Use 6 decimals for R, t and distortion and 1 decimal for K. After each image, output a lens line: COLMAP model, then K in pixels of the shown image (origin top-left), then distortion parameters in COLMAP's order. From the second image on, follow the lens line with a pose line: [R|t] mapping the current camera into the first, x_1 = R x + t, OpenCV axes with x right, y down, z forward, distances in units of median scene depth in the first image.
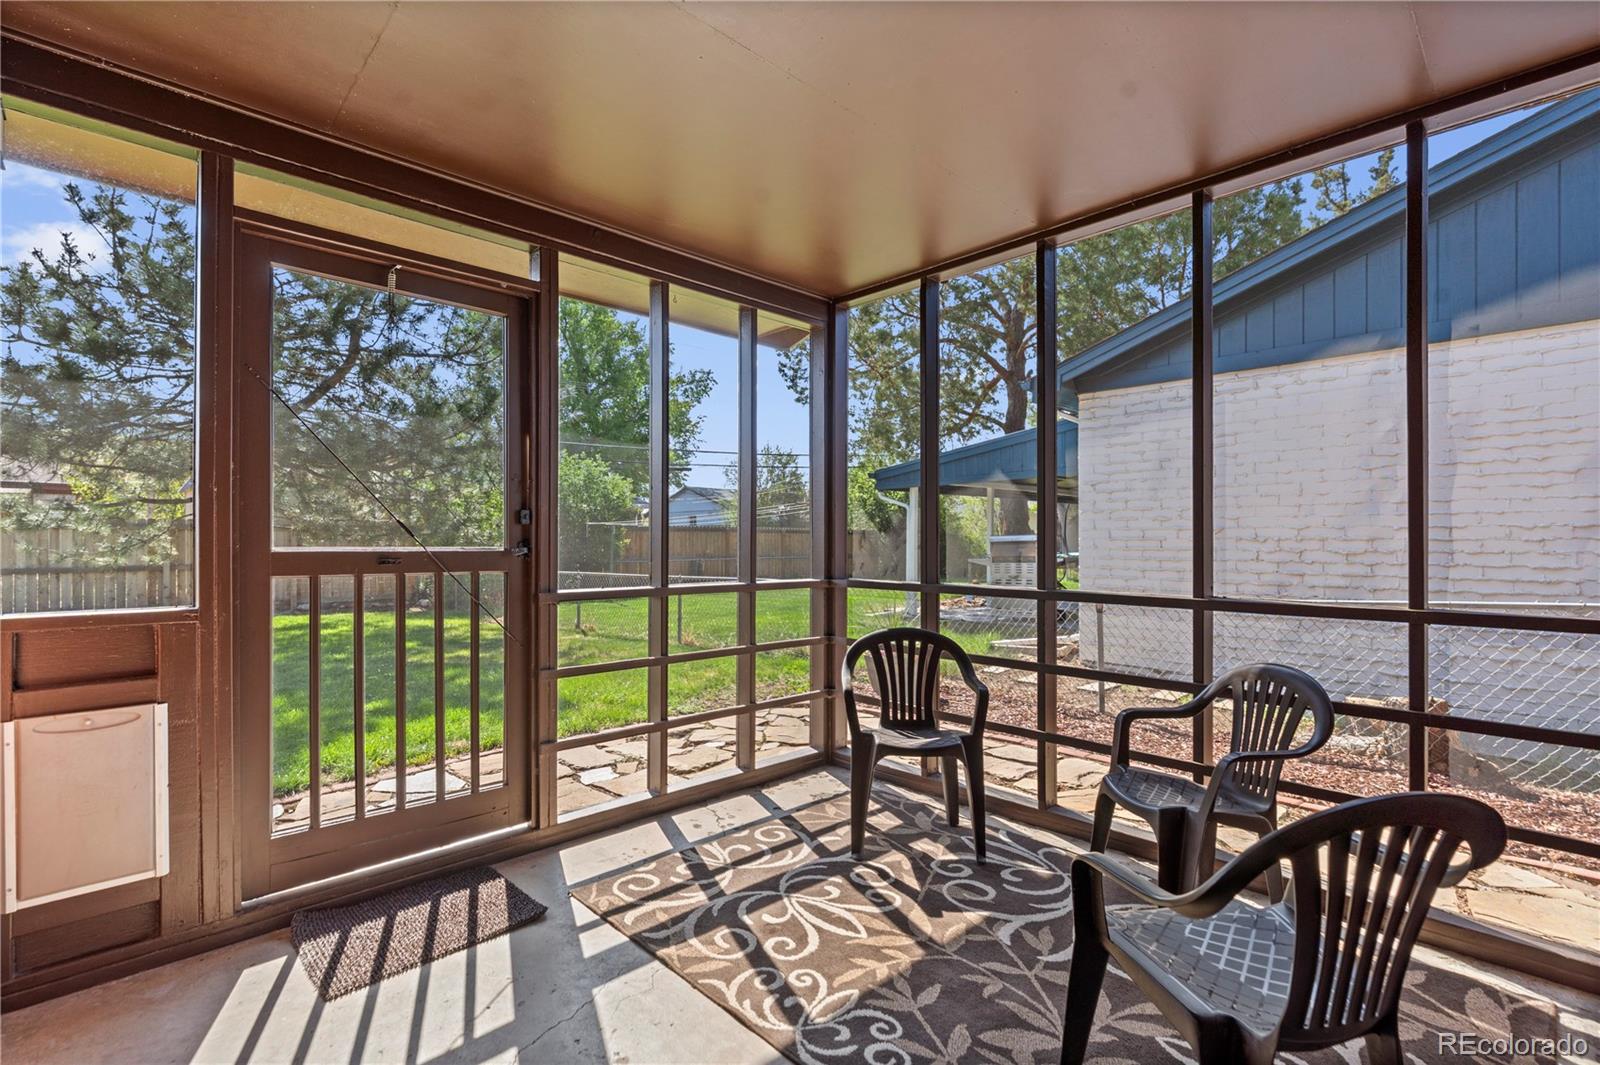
lens RADIAL K [[738.3, 0, 806.4], [0, 738.3, 534.5], [0, 0, 1]] dist [-0.002320, 0.000554]
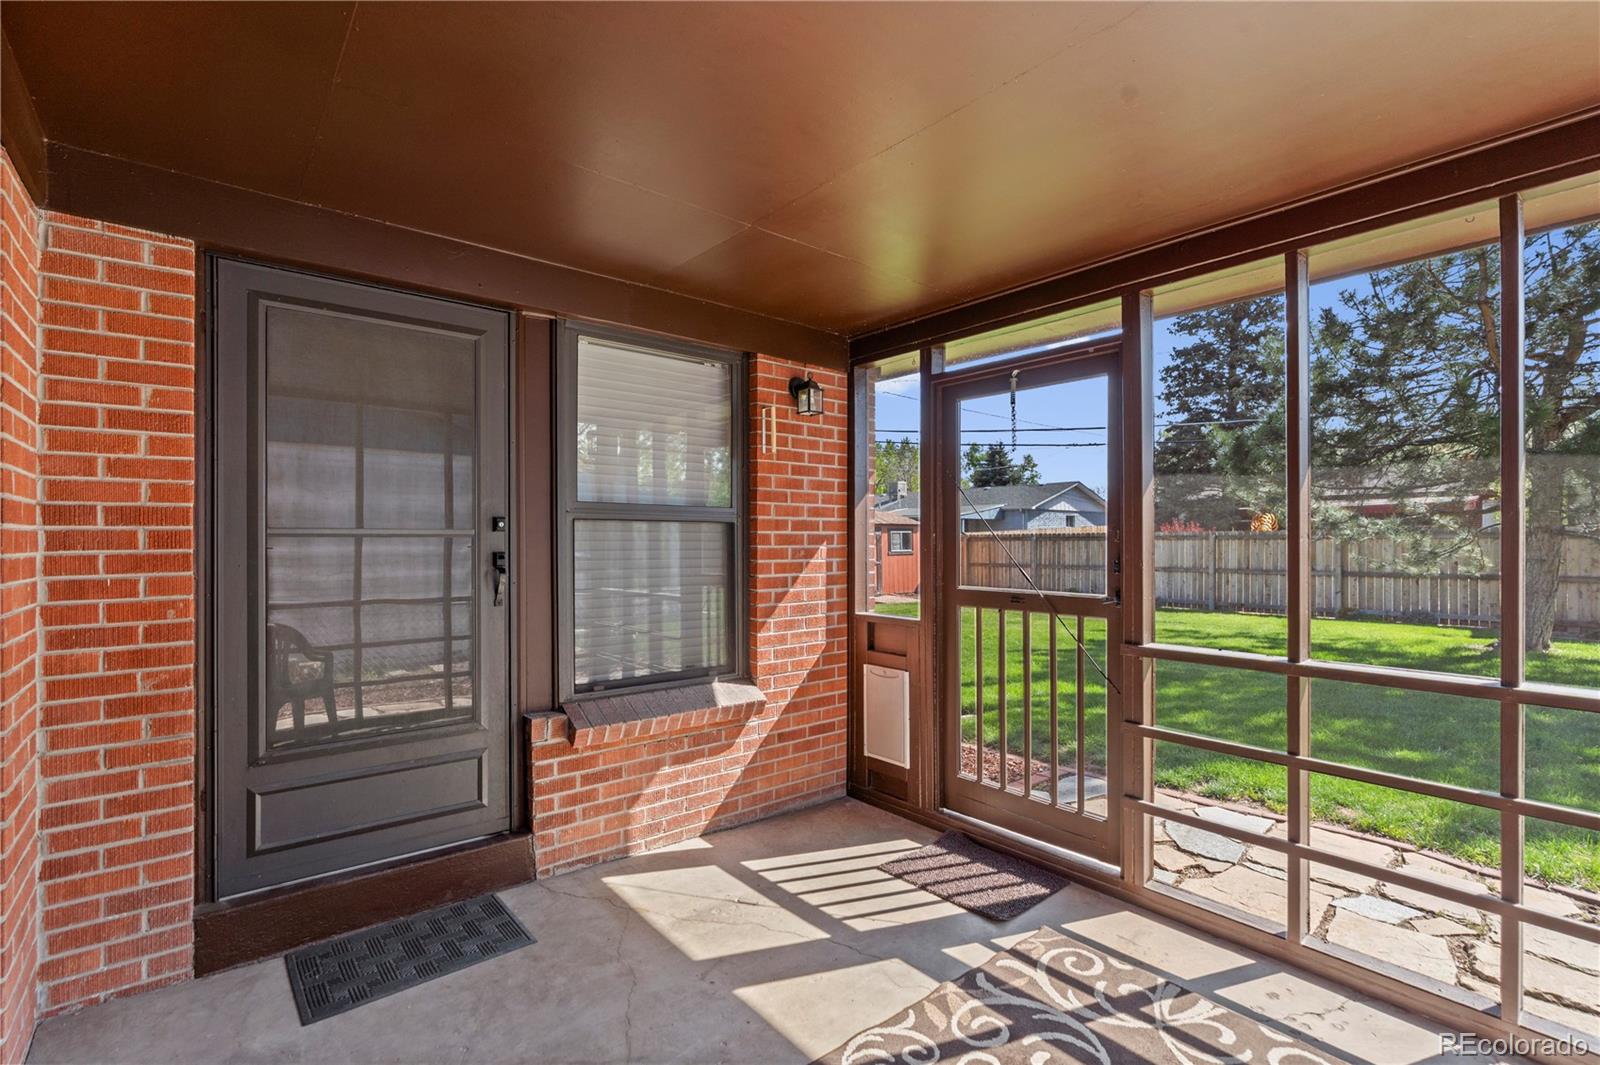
lens RADIAL K [[738.3, 0, 806.8], [0, 738.3, 536.3], [0, 0, 1]] dist [-0.002320, 0.000554]
pose [[-0.071918, -0.000082, -0.997411, 0.796916], [0.009997, 0.999950, -0.000803, -0.085466], [0.997360, -0.010029, -0.071914, 0.768859]]
